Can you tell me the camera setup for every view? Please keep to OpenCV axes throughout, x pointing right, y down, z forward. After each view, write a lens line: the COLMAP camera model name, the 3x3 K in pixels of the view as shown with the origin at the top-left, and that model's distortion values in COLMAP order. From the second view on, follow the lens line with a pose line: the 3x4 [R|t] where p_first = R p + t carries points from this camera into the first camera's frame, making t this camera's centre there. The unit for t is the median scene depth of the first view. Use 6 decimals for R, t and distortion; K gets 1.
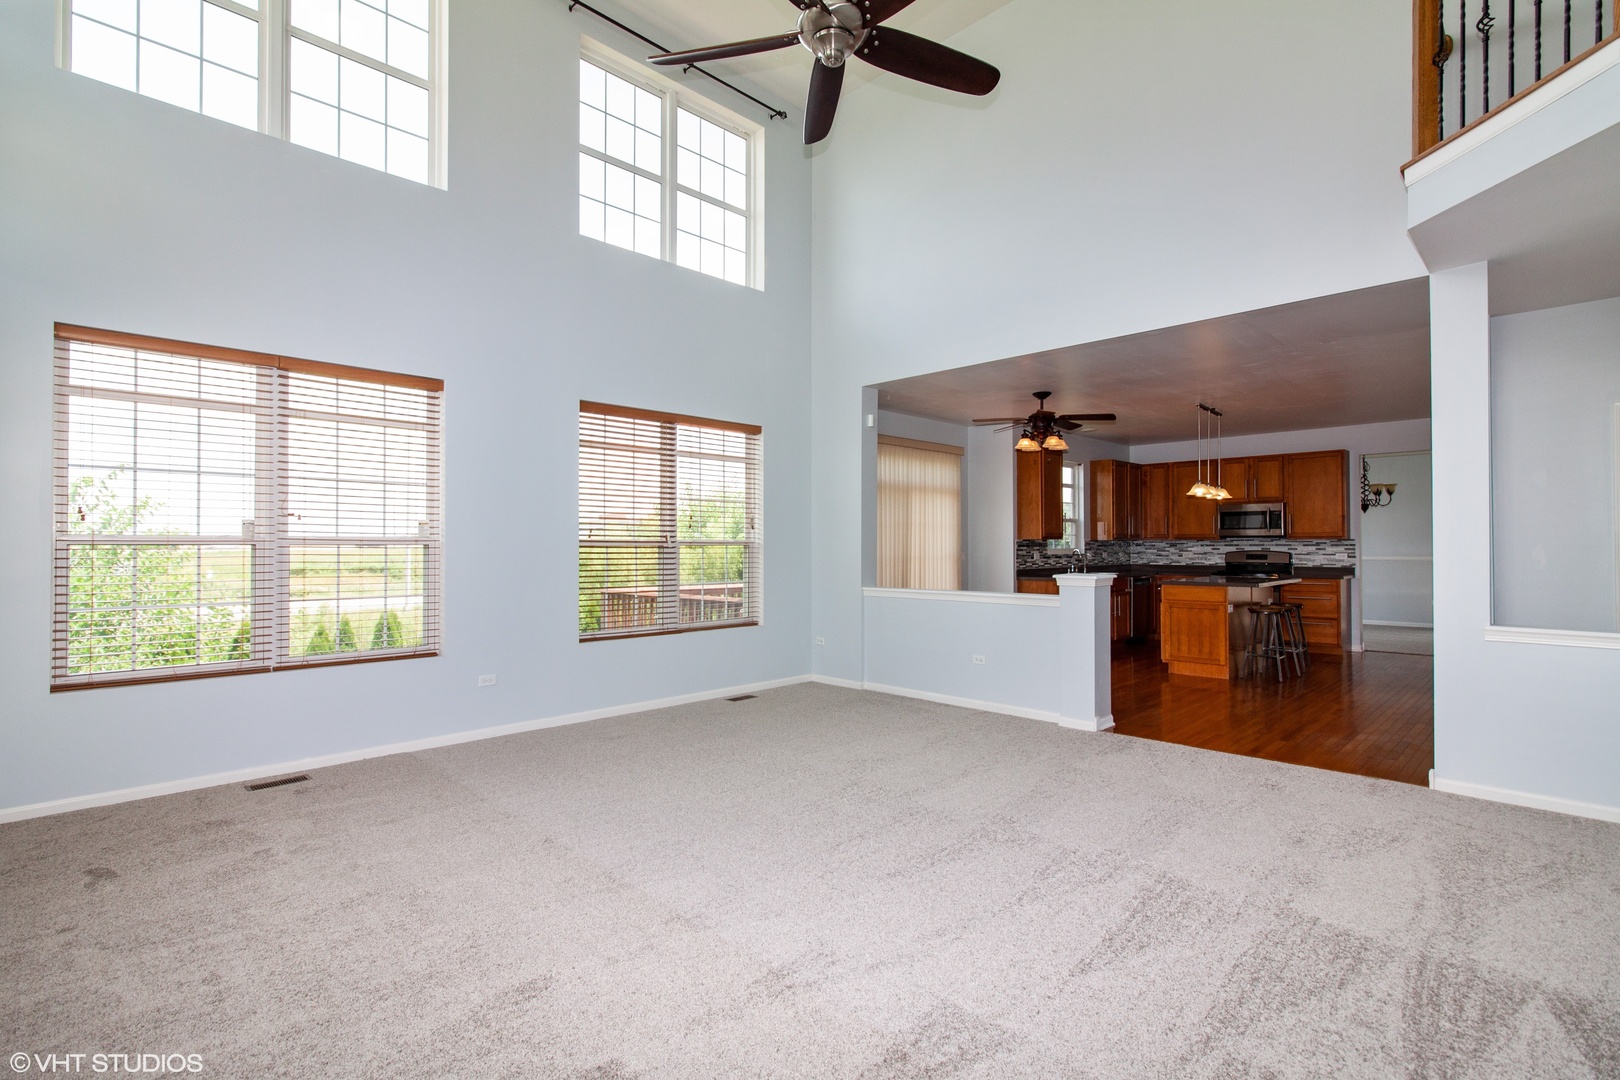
lens RADIAL K [[765.6, 0, 814.5], [0, 765.6, 551.4], [0, 0, 1]] dist [0.001685, 0.000911]
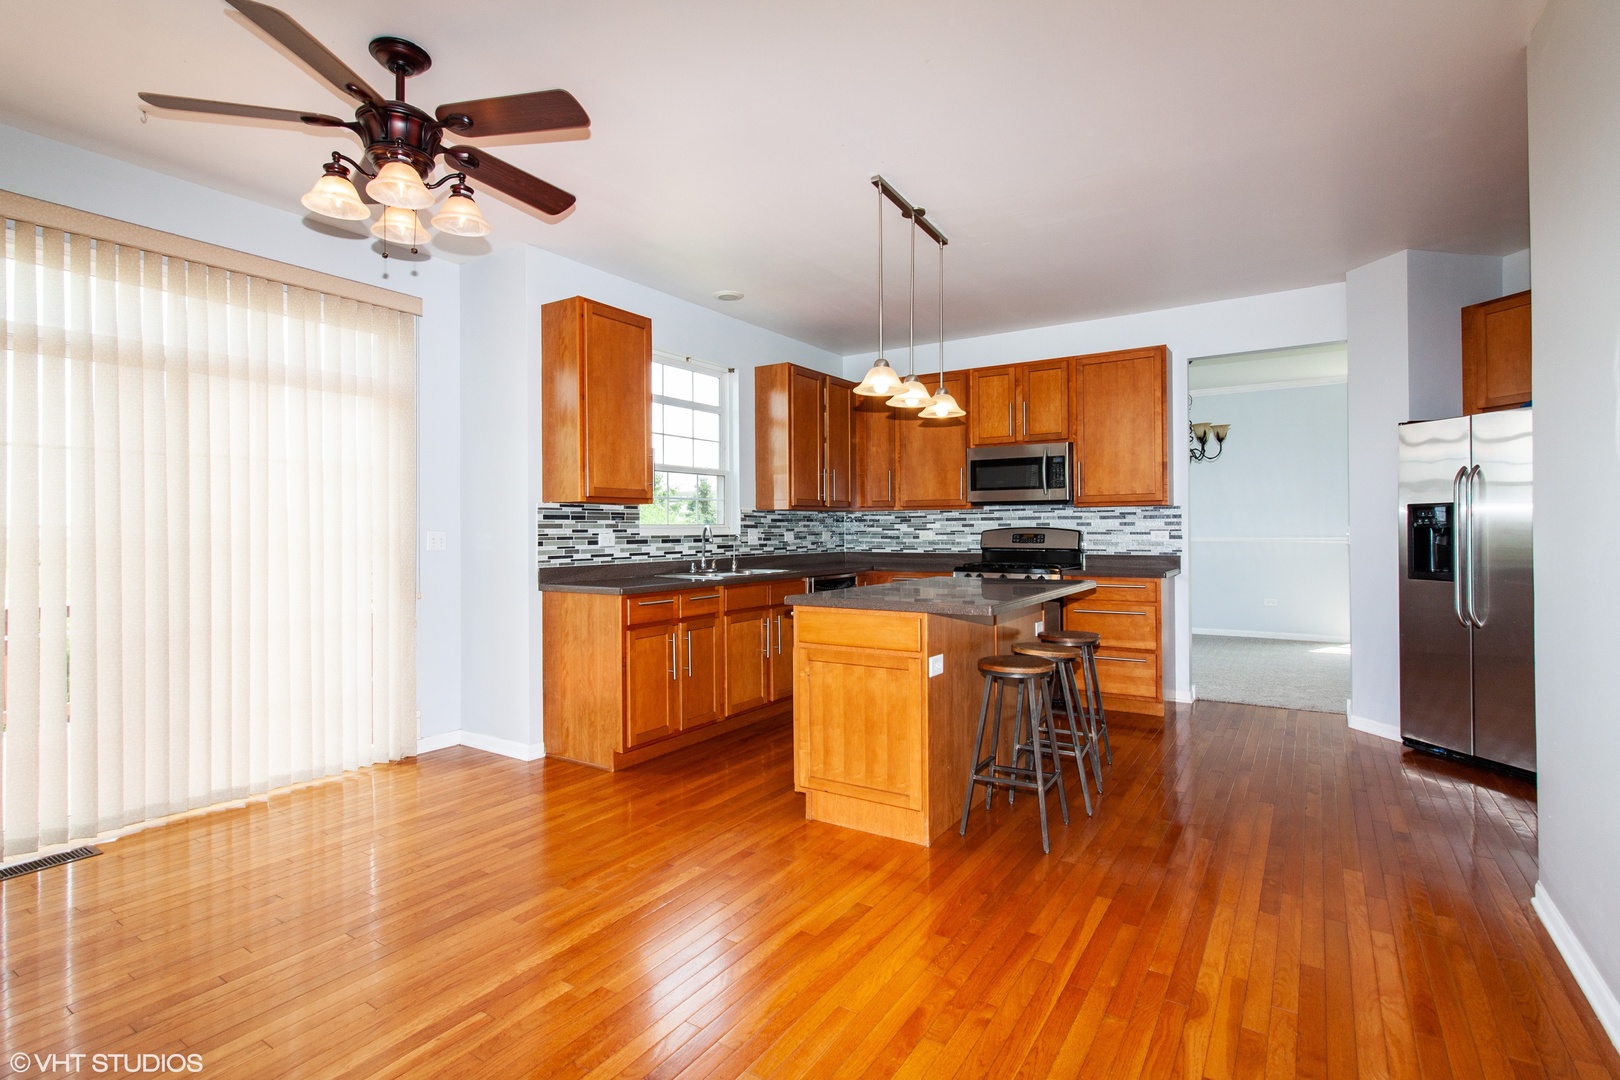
lens RADIAL K [[765.6, 0, 814.5], [0, 765.6, 551.4], [0, 0, 1]] dist [0.001685, 0.000911]
pose [[0.978107, -0.008946, 0.207911, 0.311642], [0.005030, 0.999800, 0.019355, 0.005377], [-0.208043, -0.017886, 0.977956, 0.487075]]
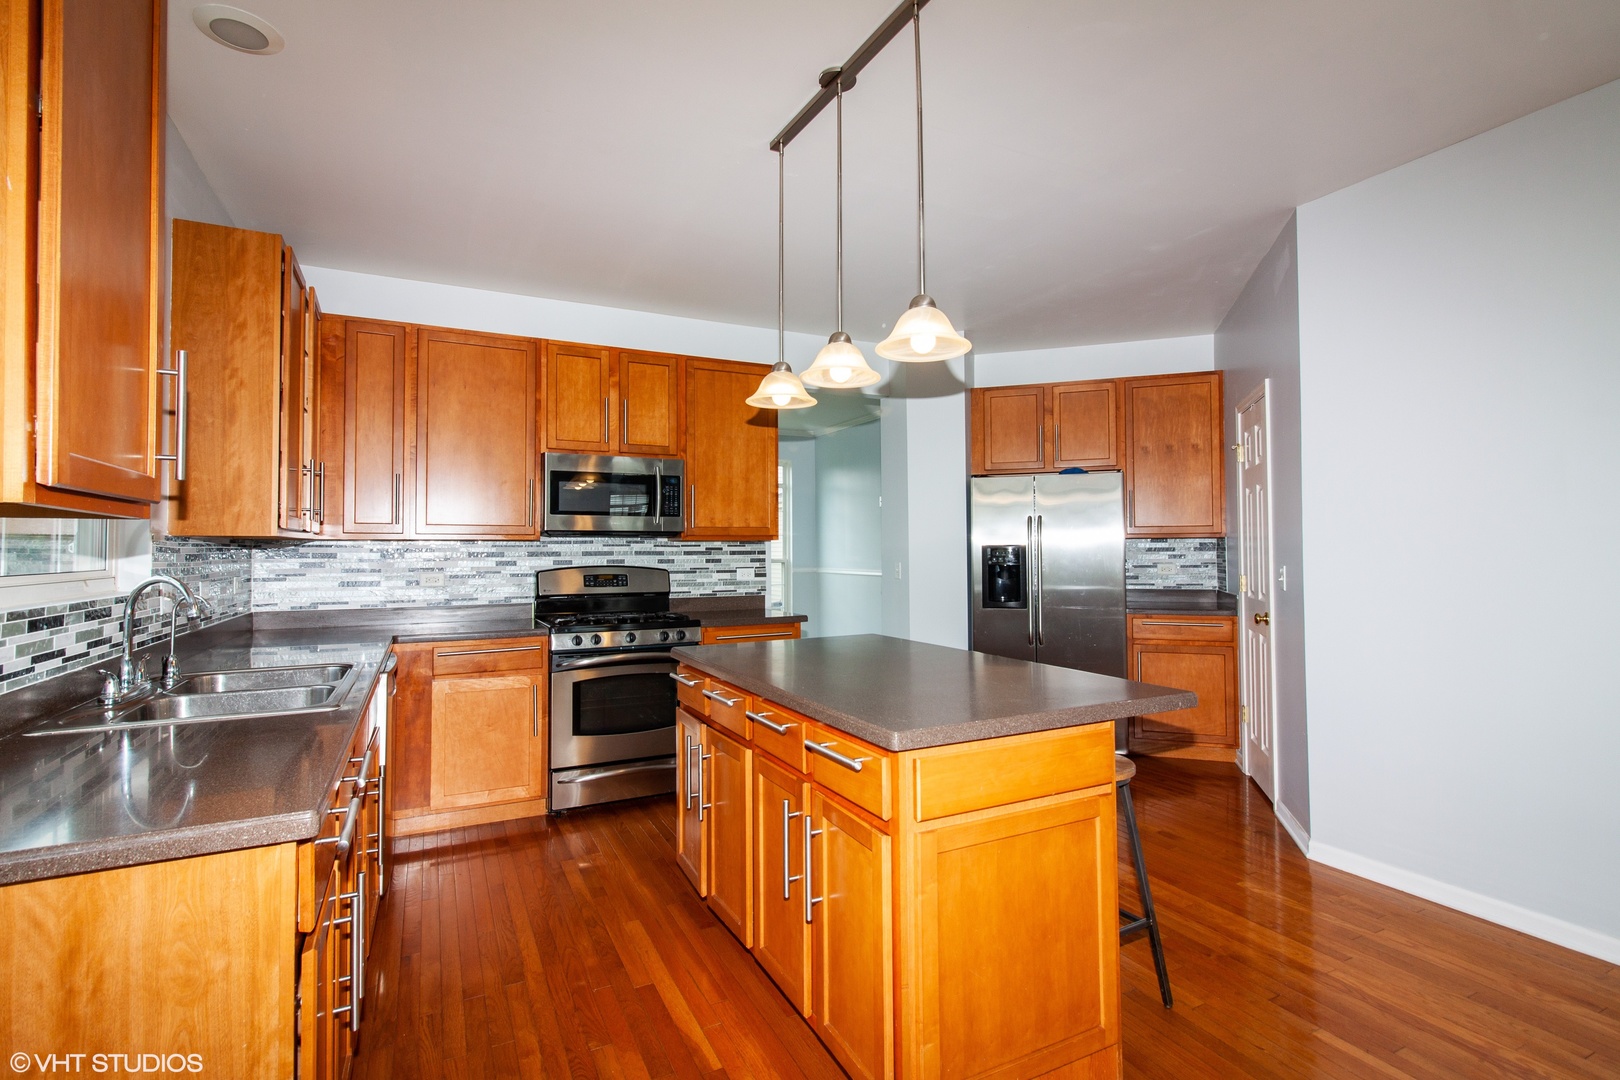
lens RADIAL K [[765.6, 0, 814.5], [0, 765.6, 551.4], [0, 0, 1]] dist [0.001685, 0.000911]
pose [[0.323514, 0.000393, 0.946223, 0.209274], [0.012875, 0.999906, -0.004817, -0.006156], [-0.946136, 0.013741, 0.323478, 0.785466]]
